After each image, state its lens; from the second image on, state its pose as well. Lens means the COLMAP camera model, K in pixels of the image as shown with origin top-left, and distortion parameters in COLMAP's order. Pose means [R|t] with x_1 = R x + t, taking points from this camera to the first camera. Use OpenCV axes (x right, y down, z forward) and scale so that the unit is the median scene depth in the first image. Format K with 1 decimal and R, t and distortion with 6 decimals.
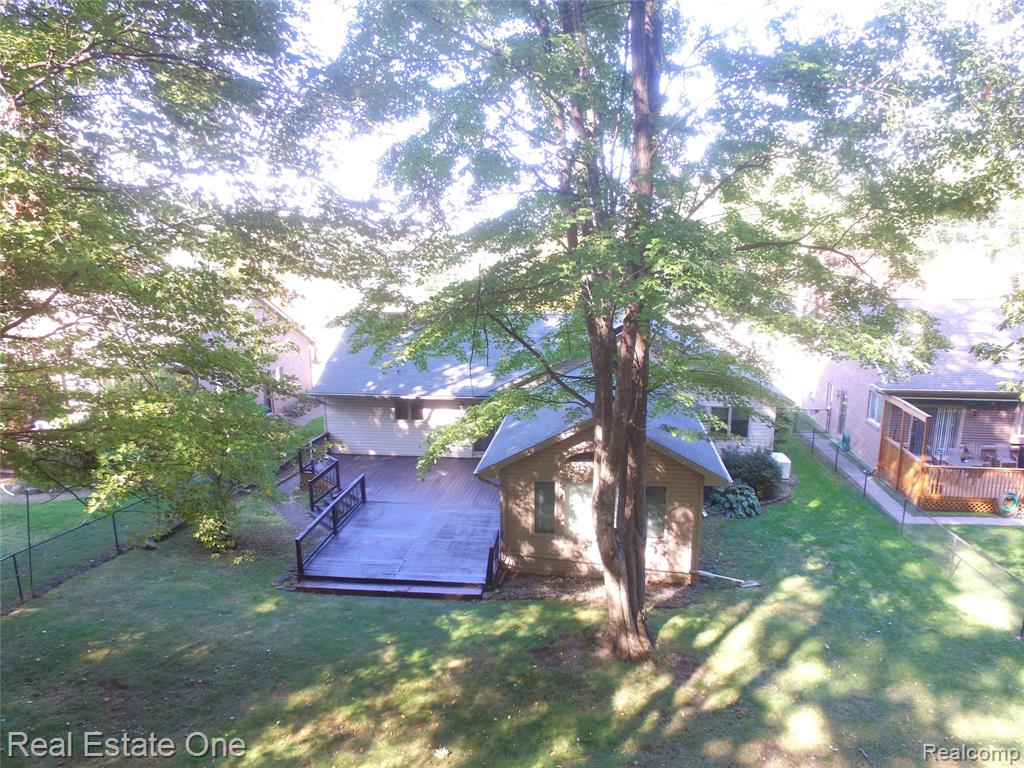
lens RADIAL K [[687.1, 0, 512.0], [0, 687.1, 384.0], [0, 0, 1]] dist [-0.014571, -0.001896]
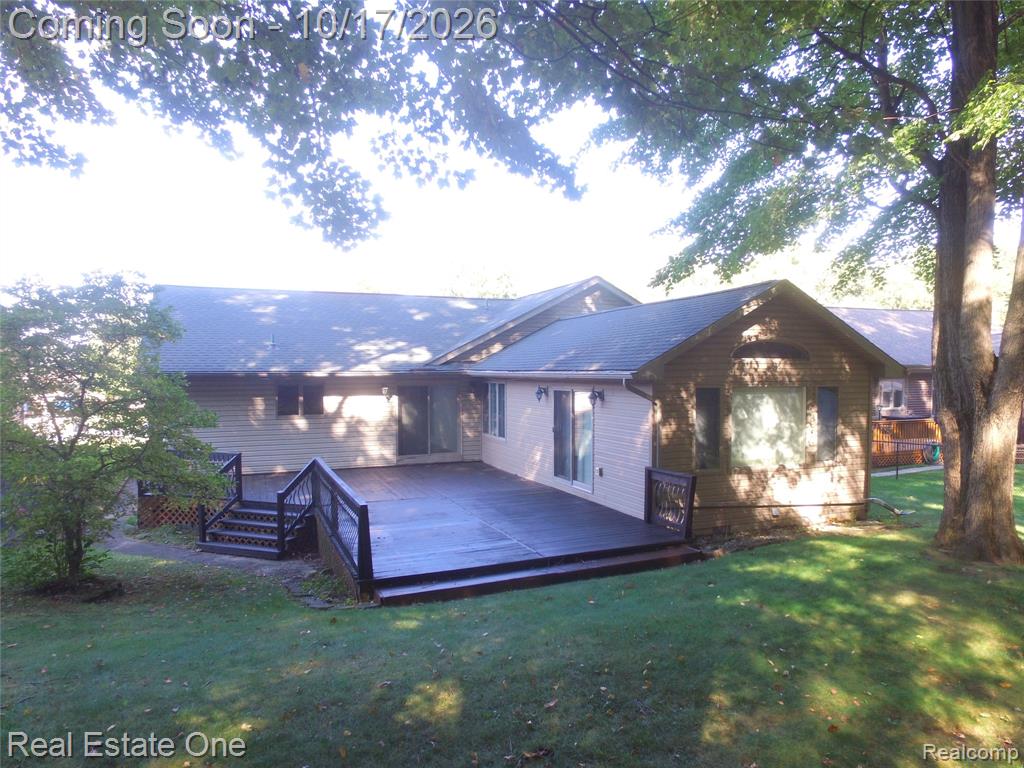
lens RADIAL K [[680.3, 0, 512.0], [0, 680.3, 384.0], [0, 0, 1]] dist [-0.007143, 0.000155]
pose [[0.875049, -0.004167, 0.484017, -0.496596], [0.096640, 0.981334, -0.166266, 0.255513], [-0.474289, 0.192266, 0.859118, 0.562135]]
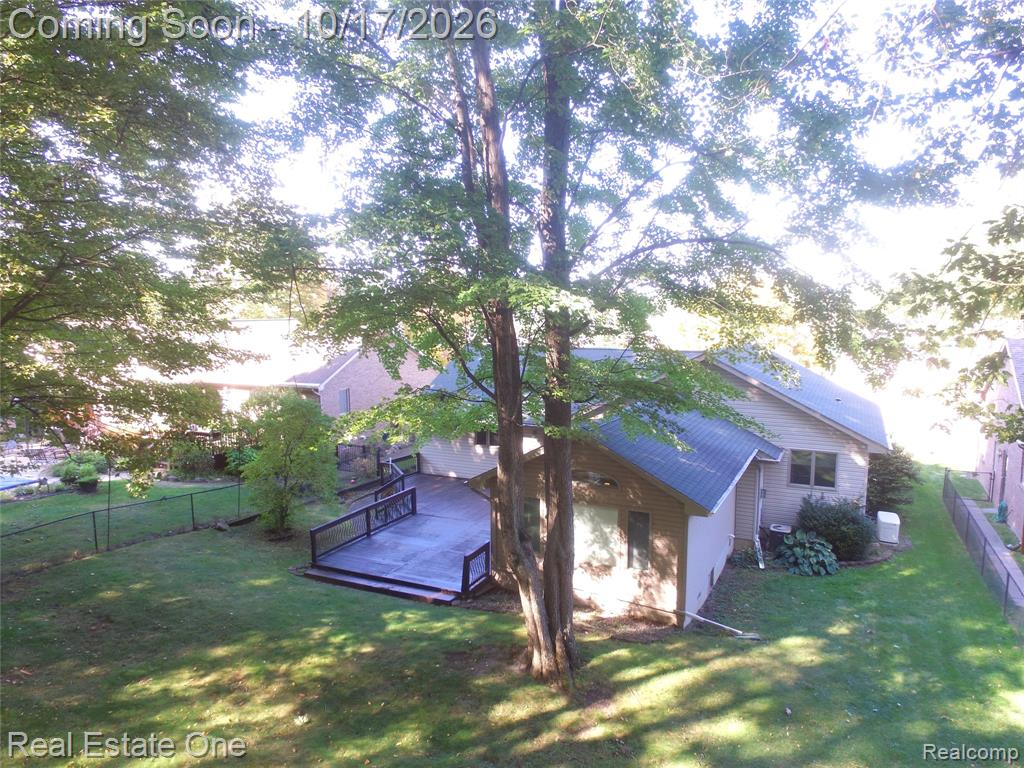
lens RADIAL K [[680.3, 0, 512.0], [0, 680.3, 384.0], [0, 0, 1]] dist [-0.007143, 0.000155]
pose [[0.942931, 0.032879, -0.331360, 0.378299], [-0.062210, 0.994987, -0.078299, 0.063264], [0.327124, 0.094444, 0.940250, 0.056540]]
